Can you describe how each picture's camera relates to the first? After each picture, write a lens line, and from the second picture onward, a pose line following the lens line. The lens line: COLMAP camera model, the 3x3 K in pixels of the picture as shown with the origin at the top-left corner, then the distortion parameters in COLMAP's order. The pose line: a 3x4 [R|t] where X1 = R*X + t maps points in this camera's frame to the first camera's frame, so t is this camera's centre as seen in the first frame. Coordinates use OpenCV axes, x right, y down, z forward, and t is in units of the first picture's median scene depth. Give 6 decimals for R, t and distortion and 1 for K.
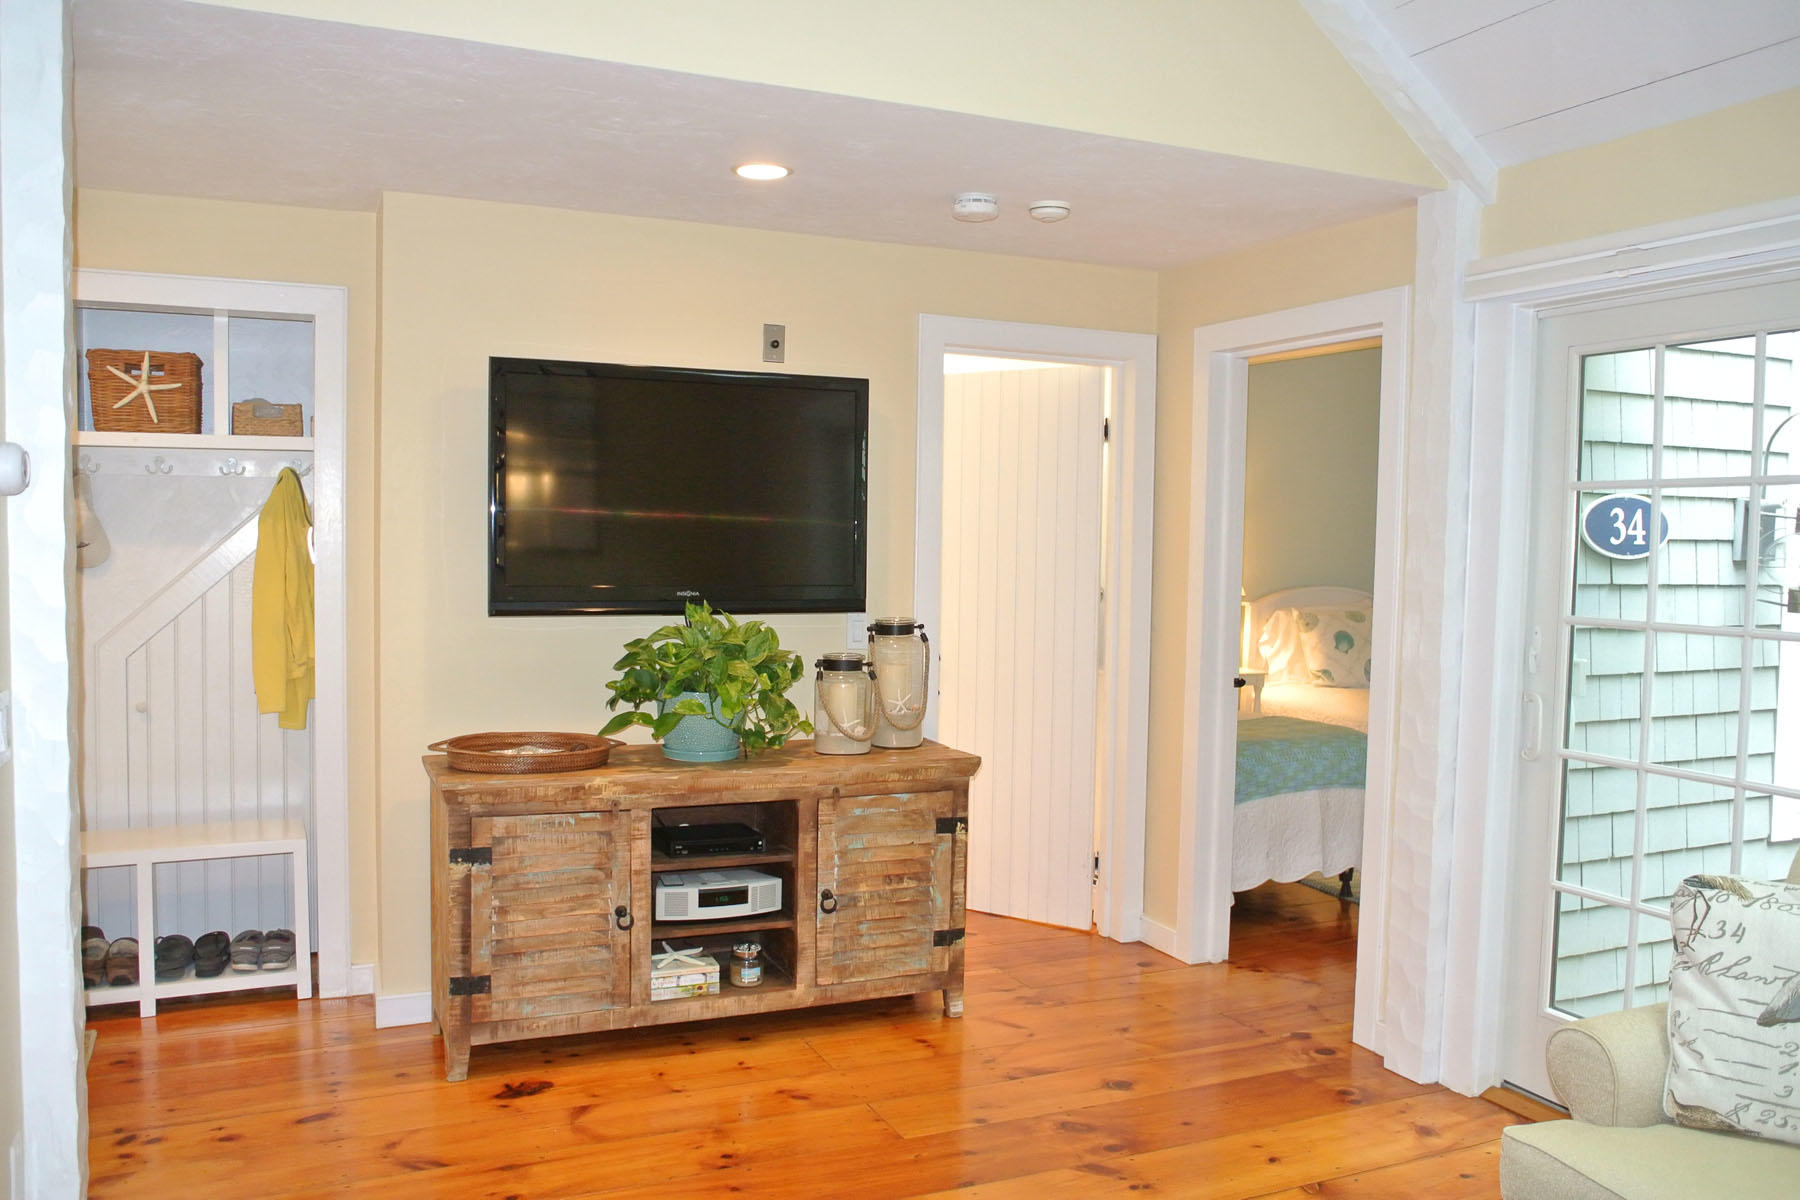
lens RADIAL K [[1350.2, 0, 900.0], [0, 1350.2, 600.0], [0, 0, 1]] dist [-0.064527, -0.001183]
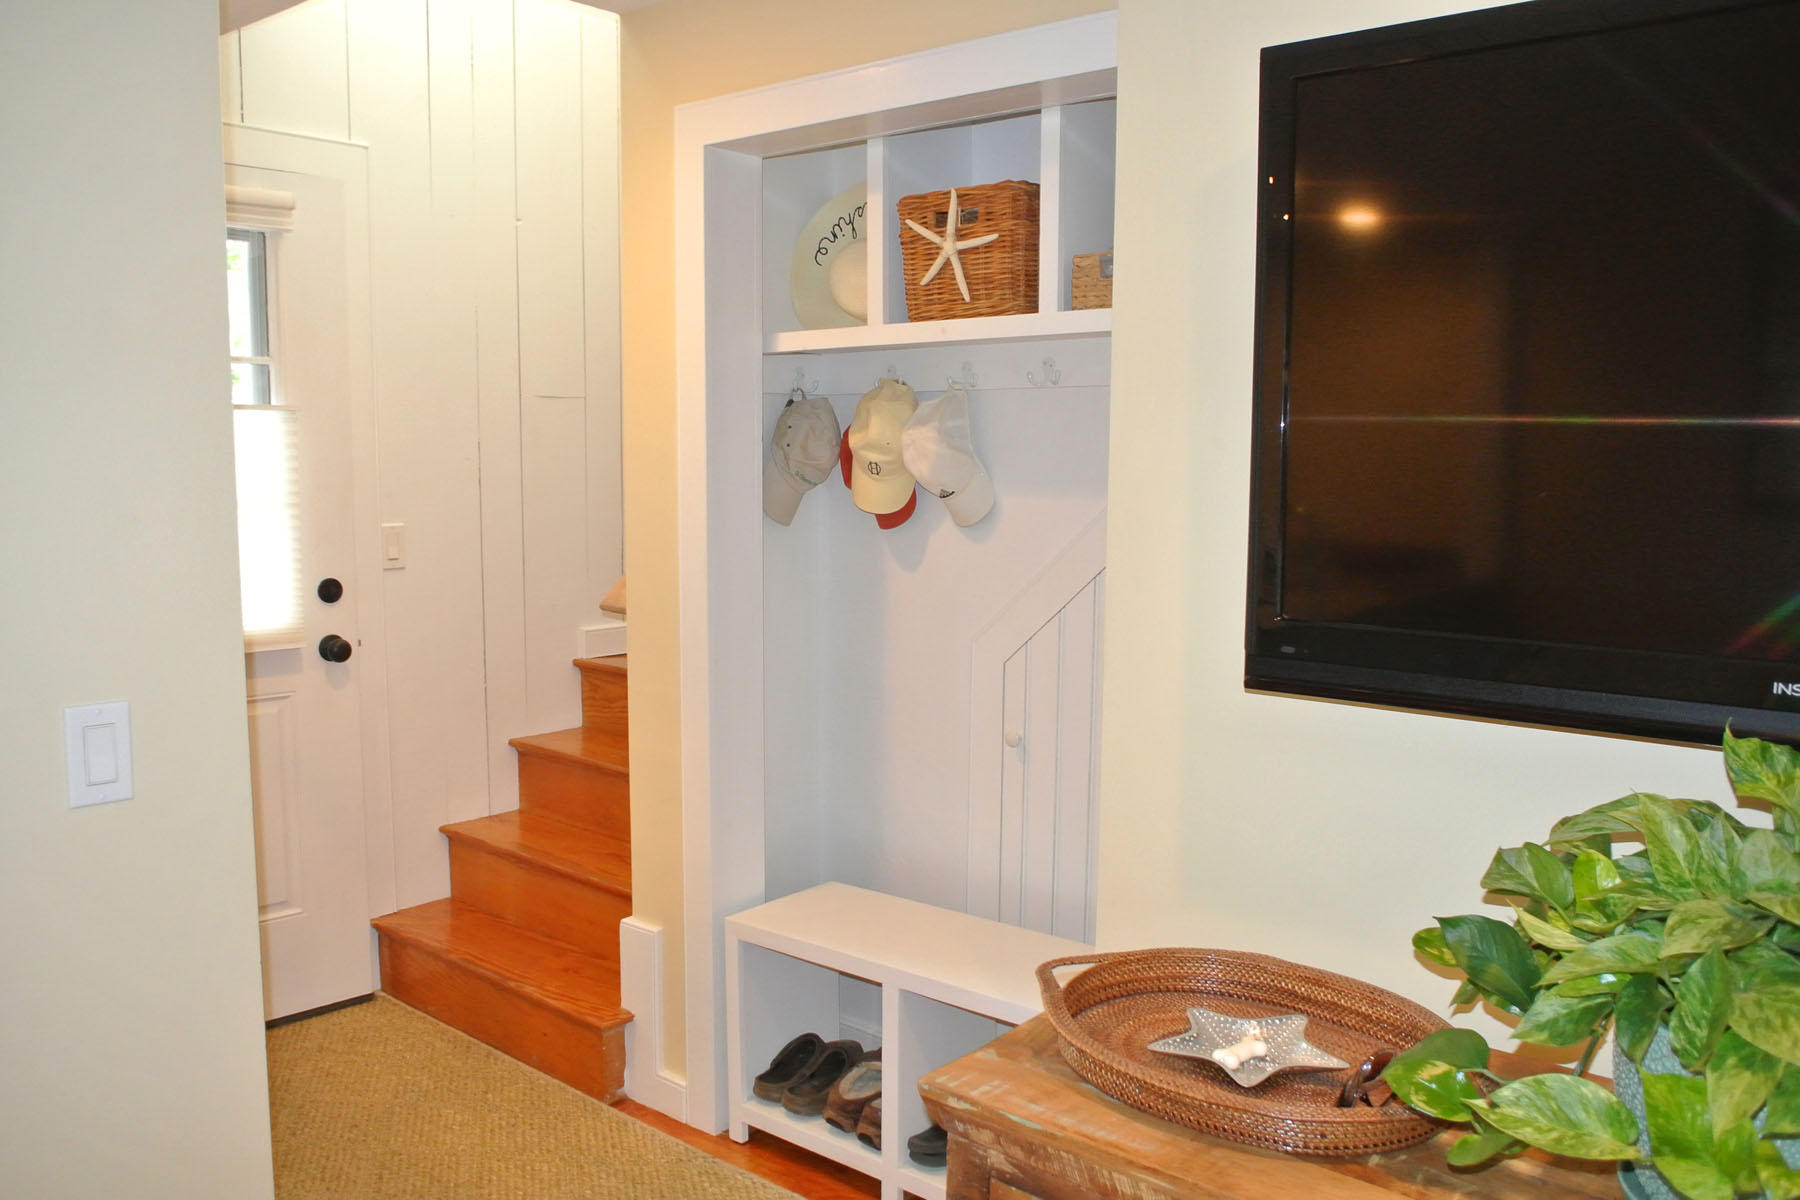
lens RADIAL K [[1425.4, 0, 849.6], [0, 1425.4, 605.7], [0, 0, 1]] dist [-0.076949, 0.001894]
pose [[0.413799, 0.085588, -0.906336, 0.036308], [-0.041287, 0.996311, 0.075235, -0.039004], [0.909431, 0.006288, 0.415806, 0.673316]]
